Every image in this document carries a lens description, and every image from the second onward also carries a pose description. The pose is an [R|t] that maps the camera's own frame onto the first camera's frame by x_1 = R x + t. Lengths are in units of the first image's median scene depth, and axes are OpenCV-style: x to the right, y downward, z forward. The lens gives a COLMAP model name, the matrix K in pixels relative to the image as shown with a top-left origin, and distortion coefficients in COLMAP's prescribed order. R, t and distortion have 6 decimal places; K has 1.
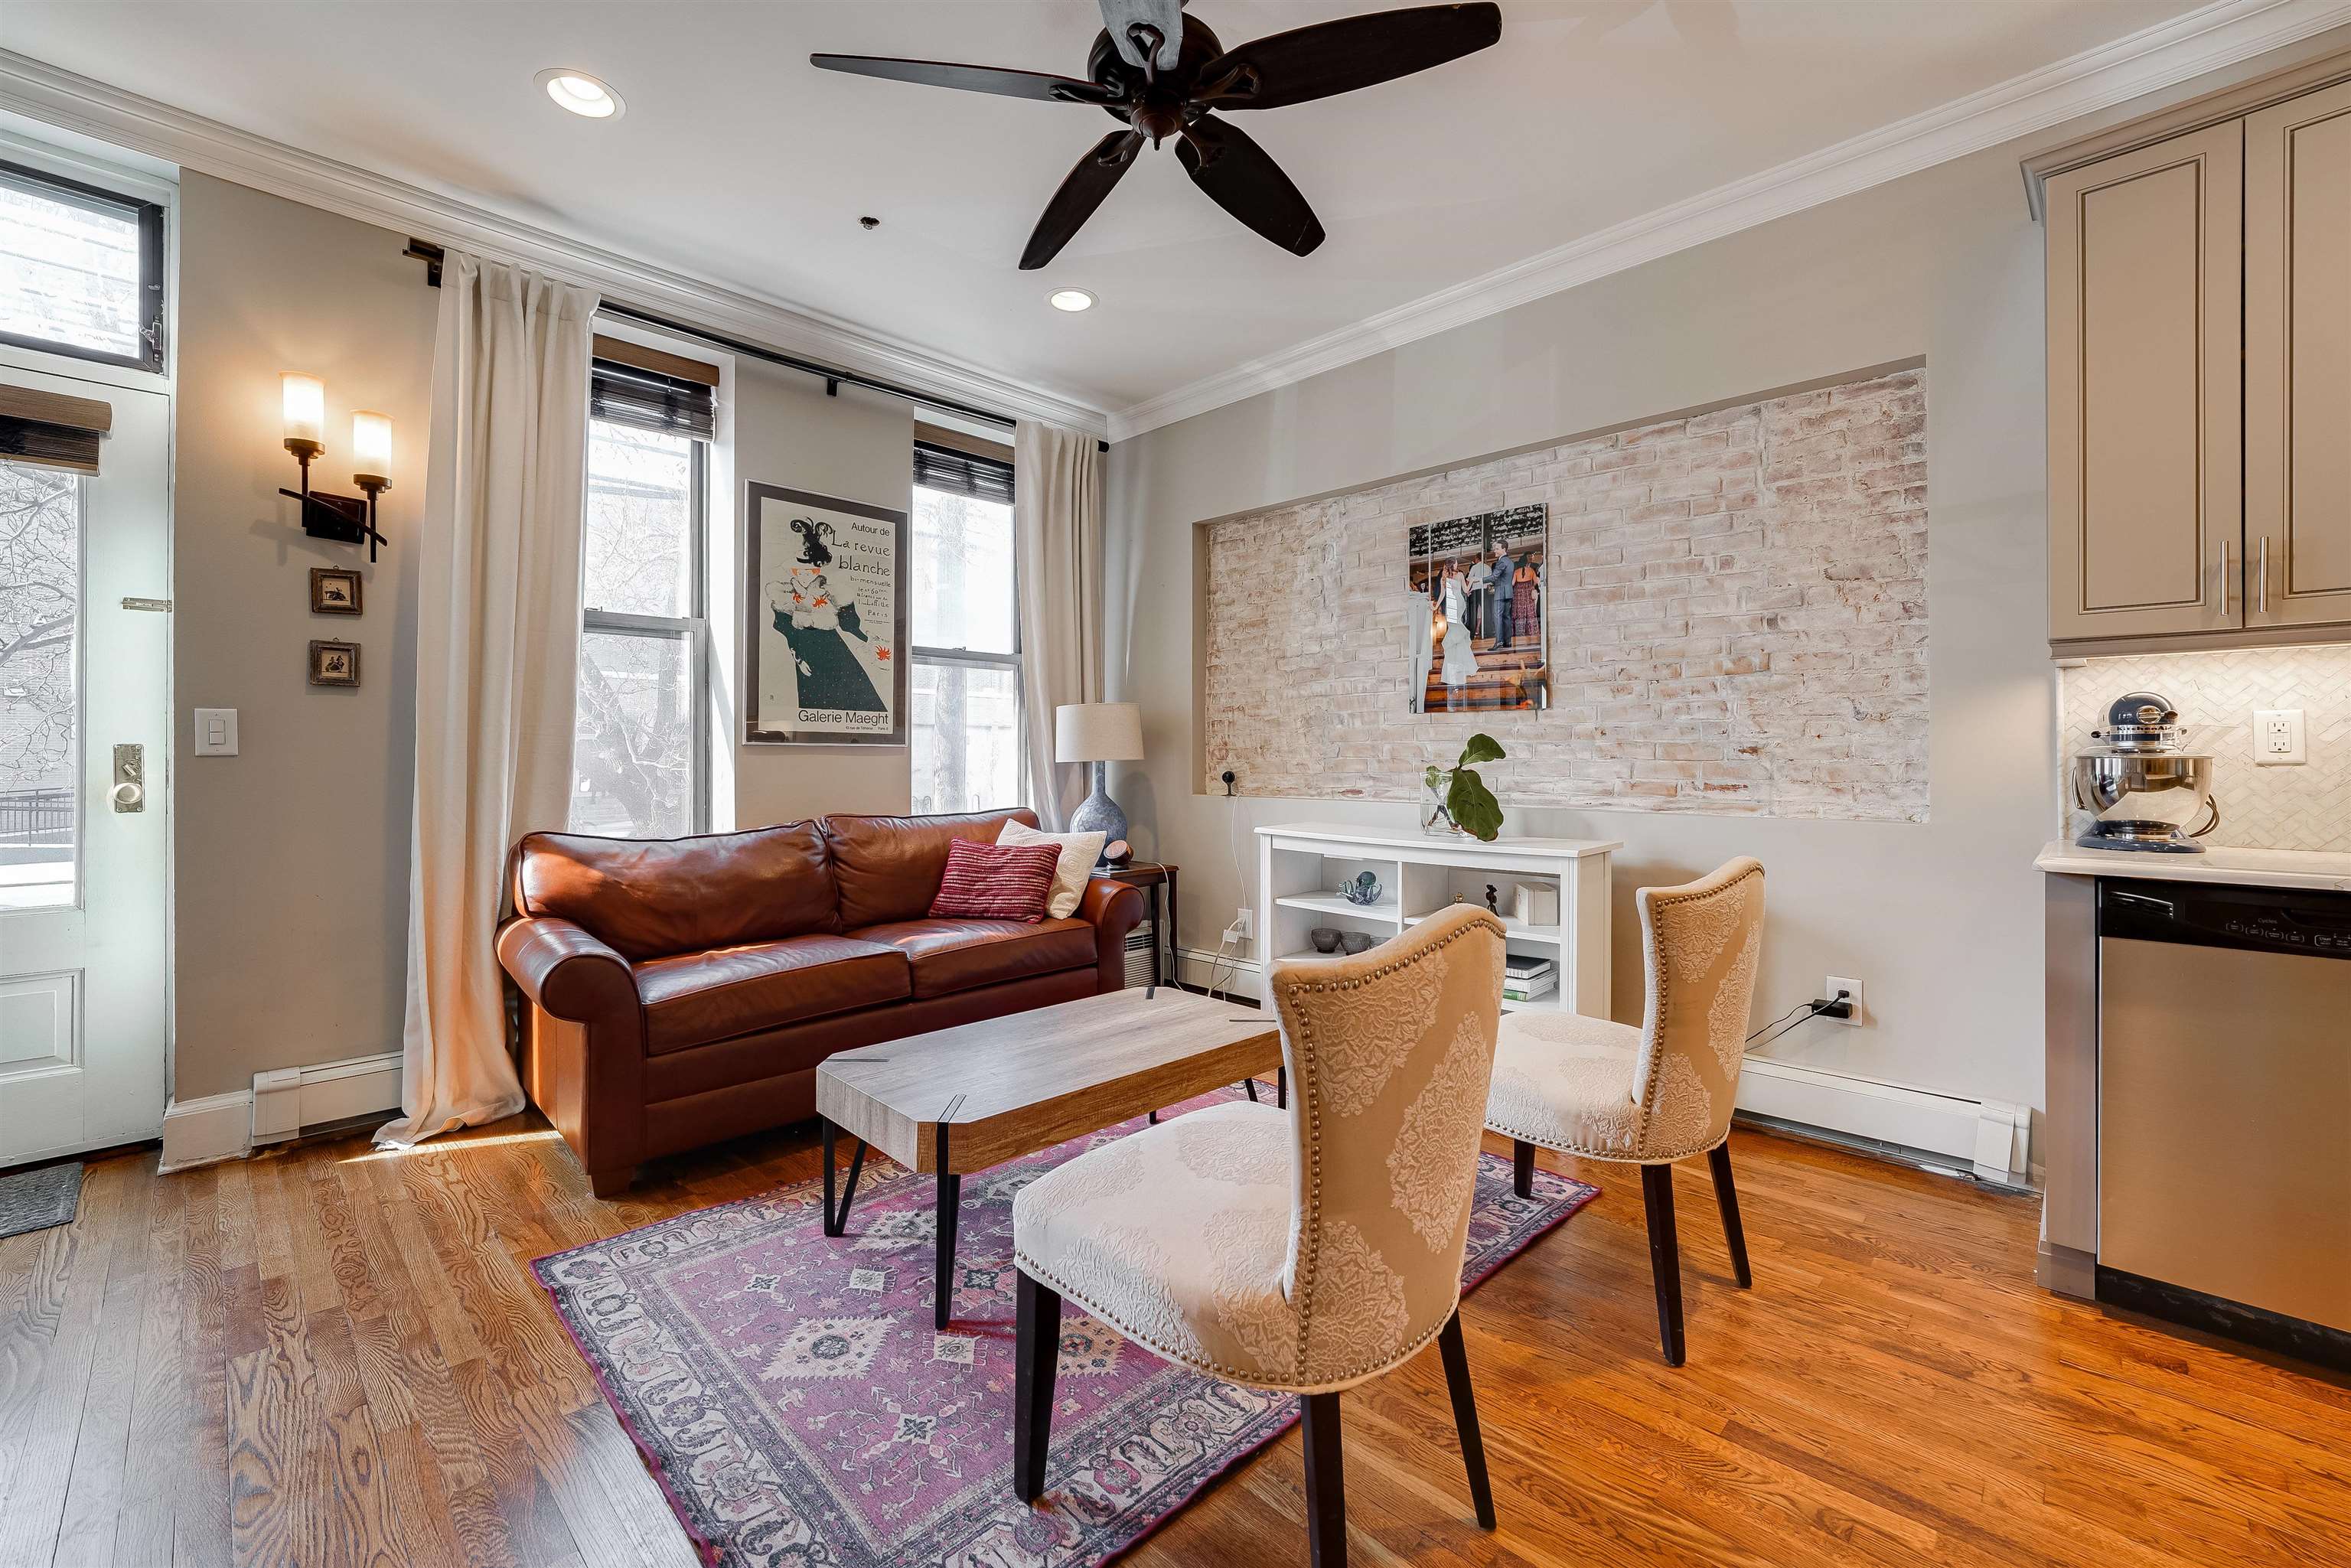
lens RADIAL K [[964.7, 0, 1165.8], [0, 964.7, 753.9], [0, 0, 1]] dist [-0.014303, 0.002439]
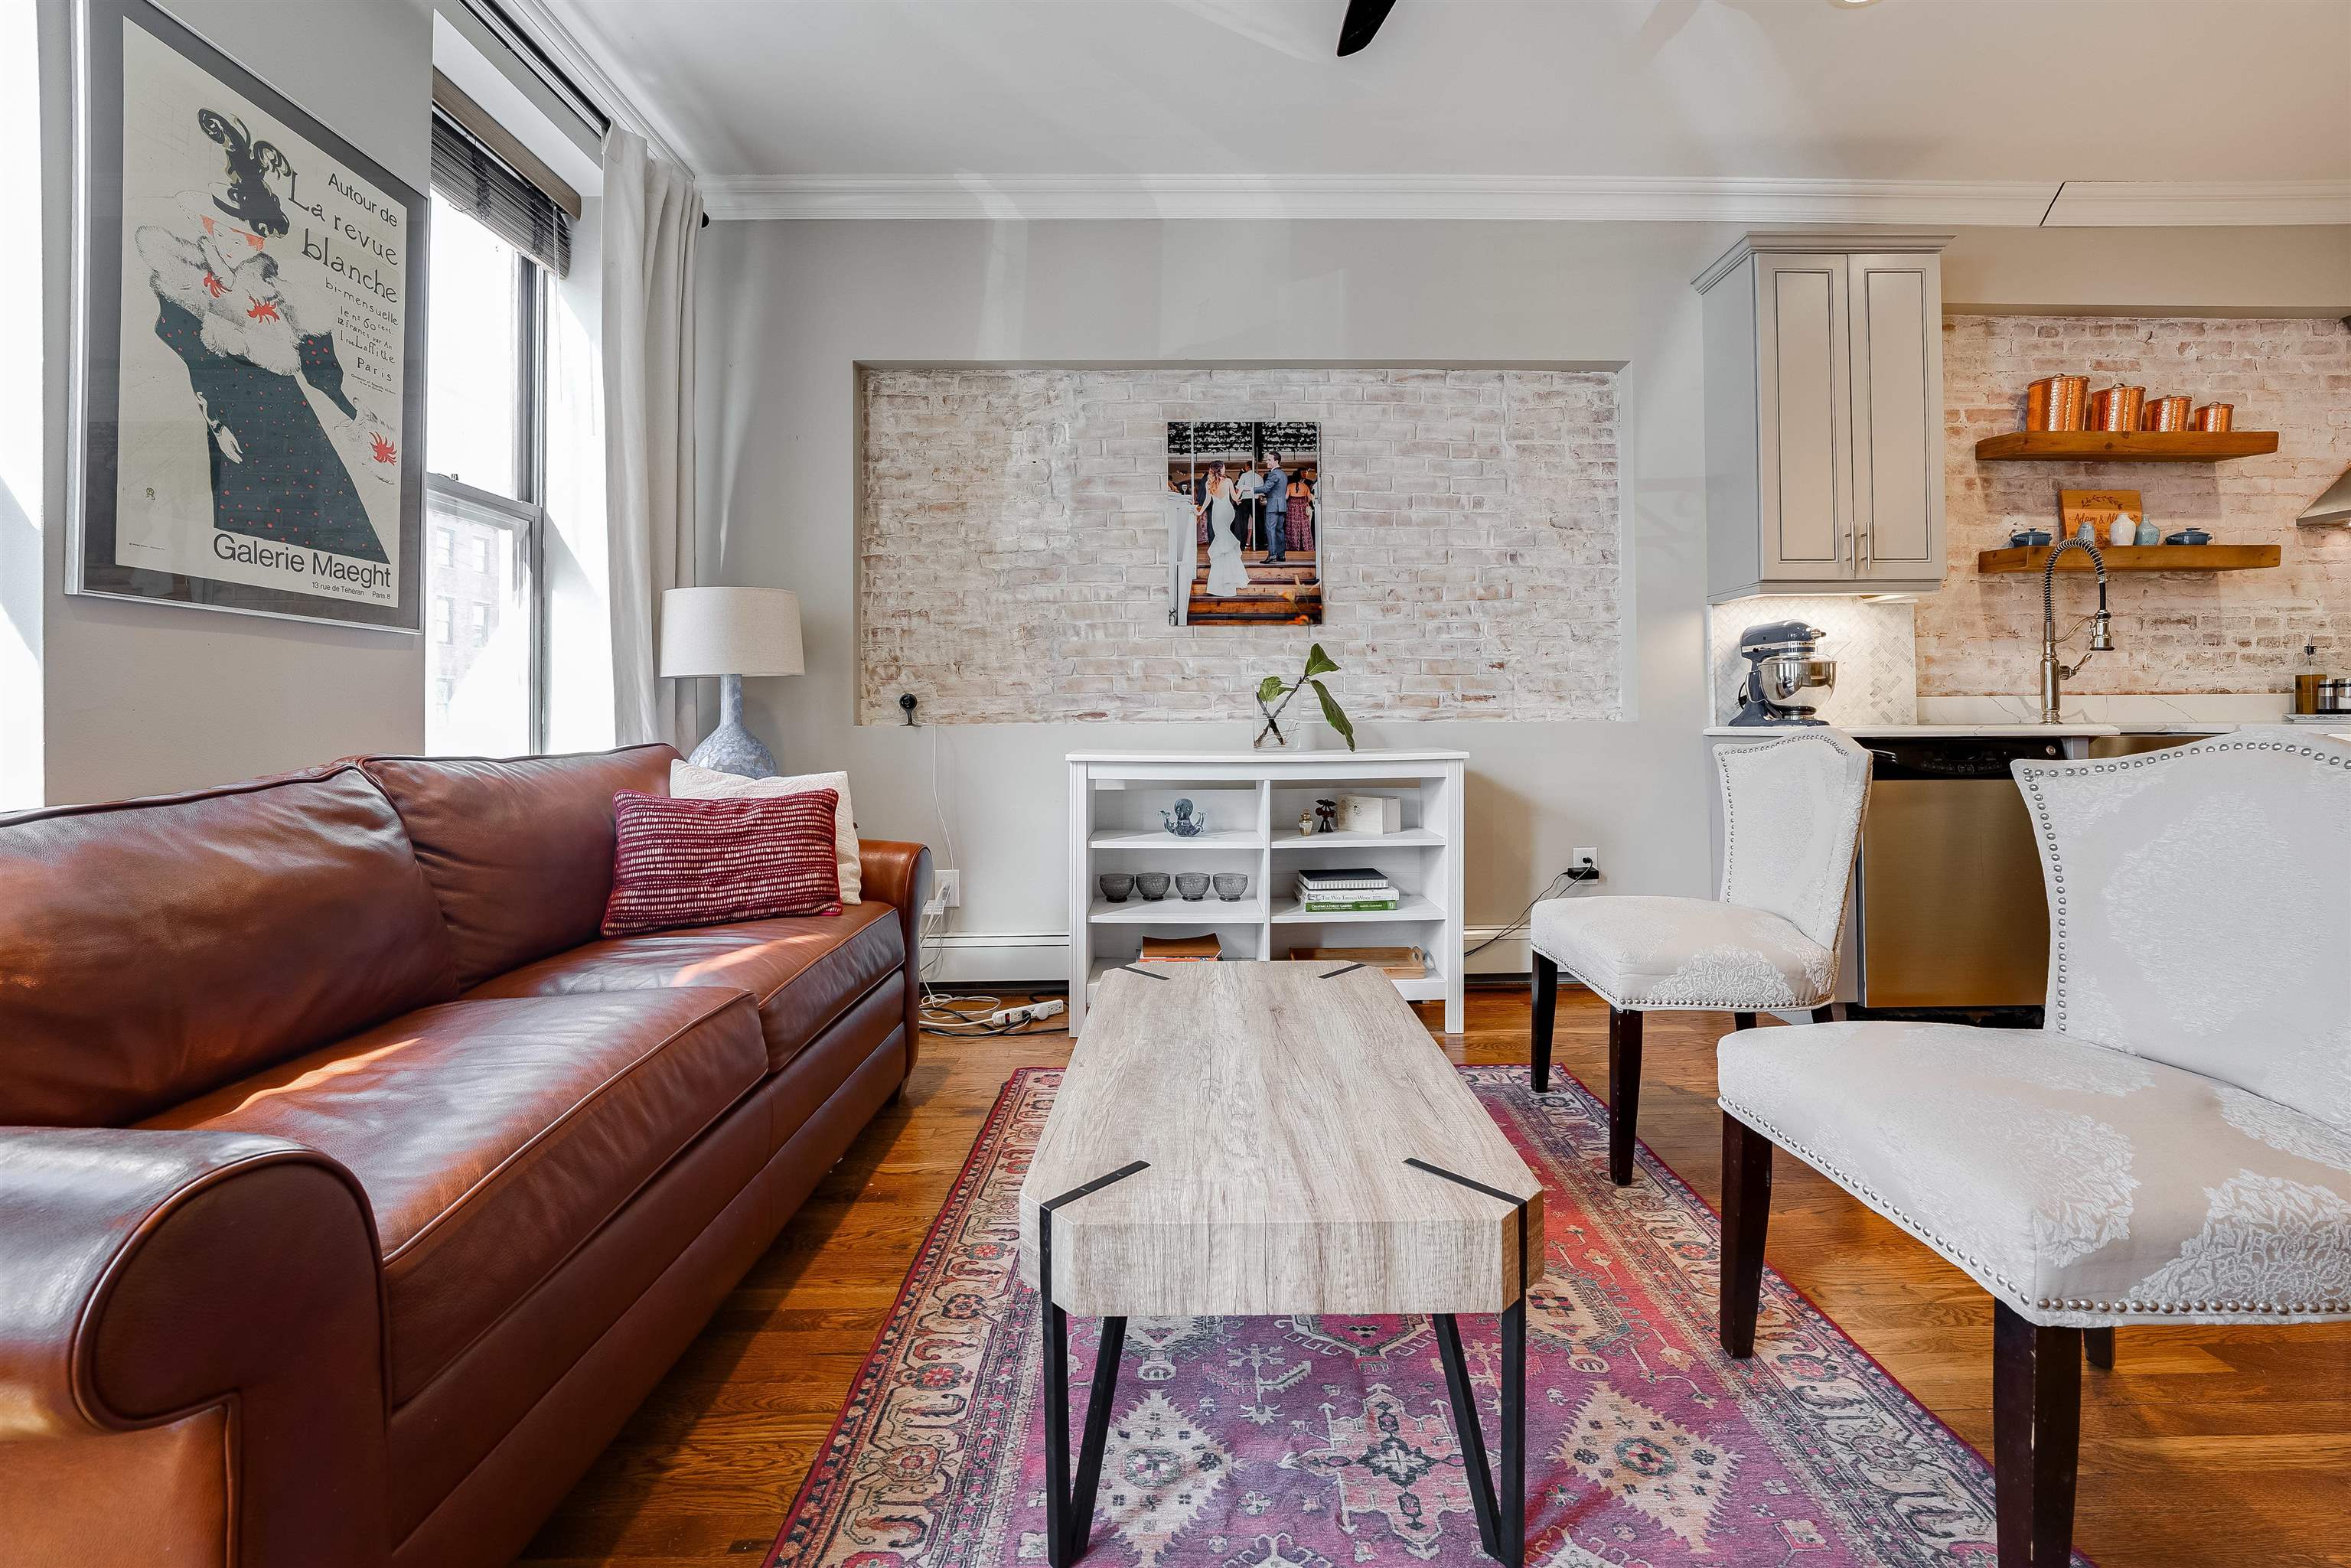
lens RADIAL K [[964.7, 0, 1188.2], [0, 964.7, 706.5], [0, 0, 1]] dist [-0.014303, 0.002439]
pose [[0.692344, 0.003890, 0.721557, -0.445863], [0.006188, 0.999917, -0.011328, 0.050913], [-0.721541, 0.012308, 0.692262, 0.415241]]
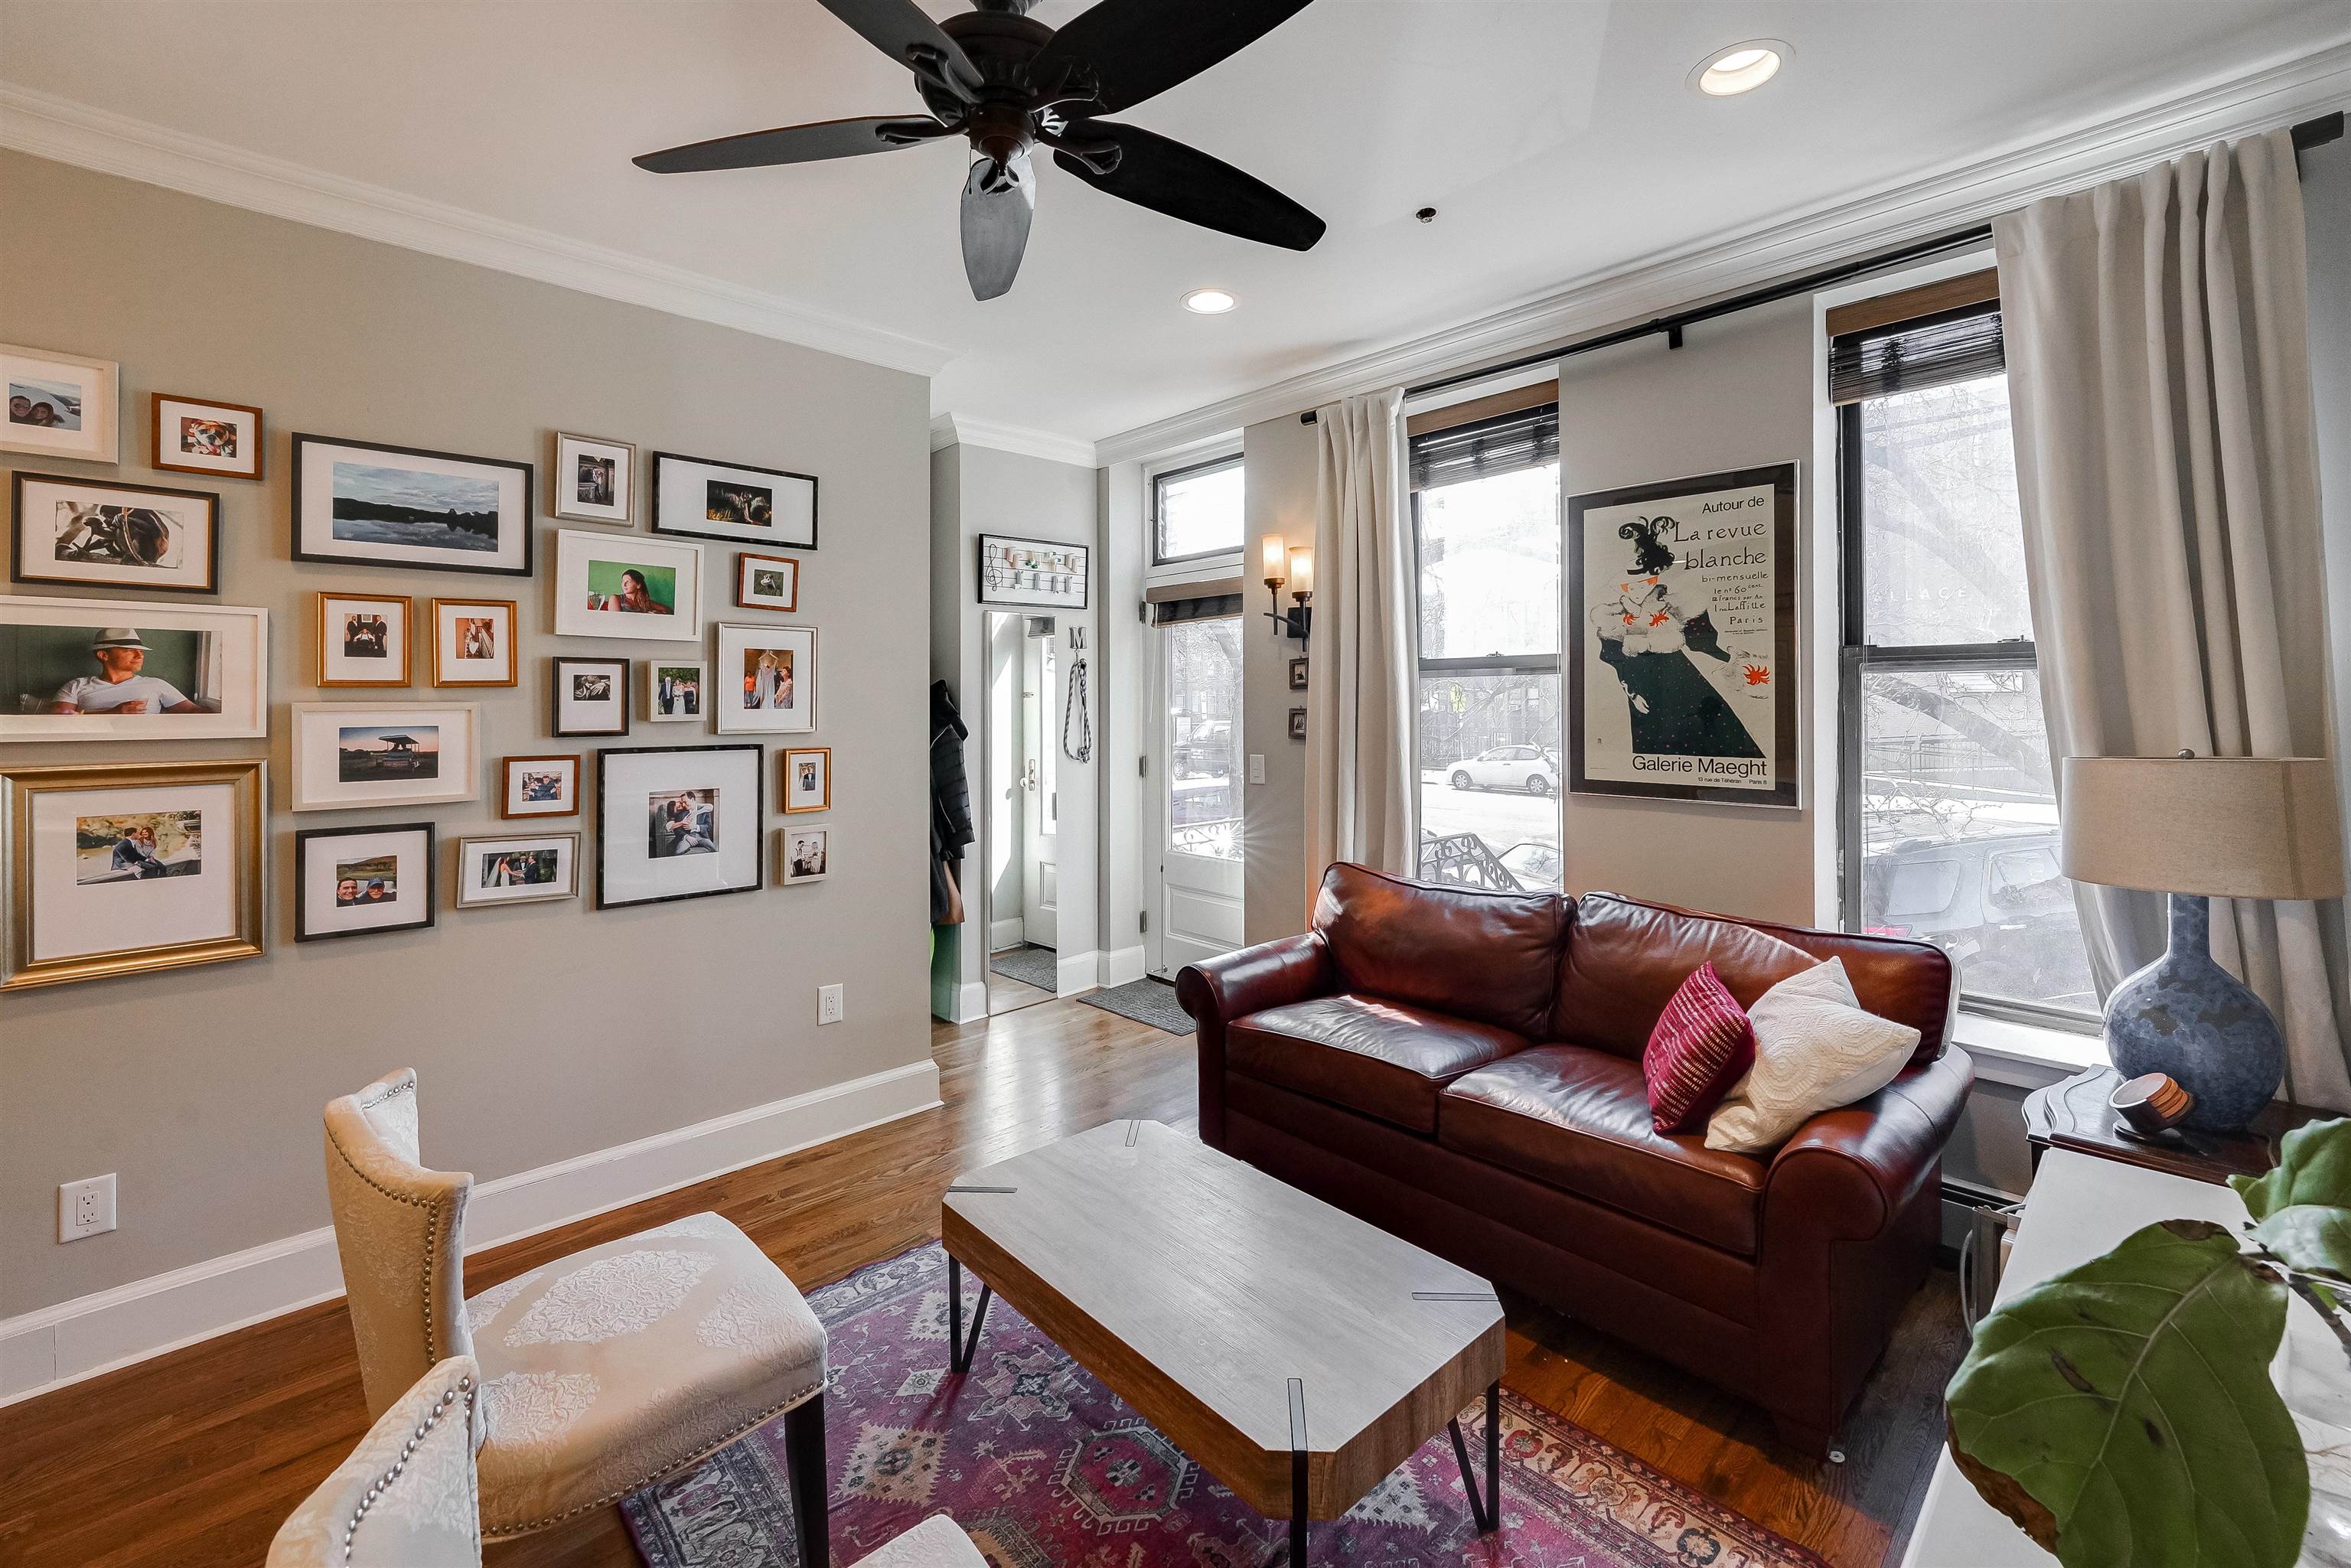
lens RADIAL K [[971.1, 0, 1189.4], [0, 971.1, 692.5], [0, 0, 1]] dist [-0.011509, 0.001673]
pose [[-0.024526, -0.010791, -0.999641, 0.517312], [0.010830, 0.999880, -0.011059, -0.108395], [0.999641, -0.011097, -0.024406, 0.741689]]
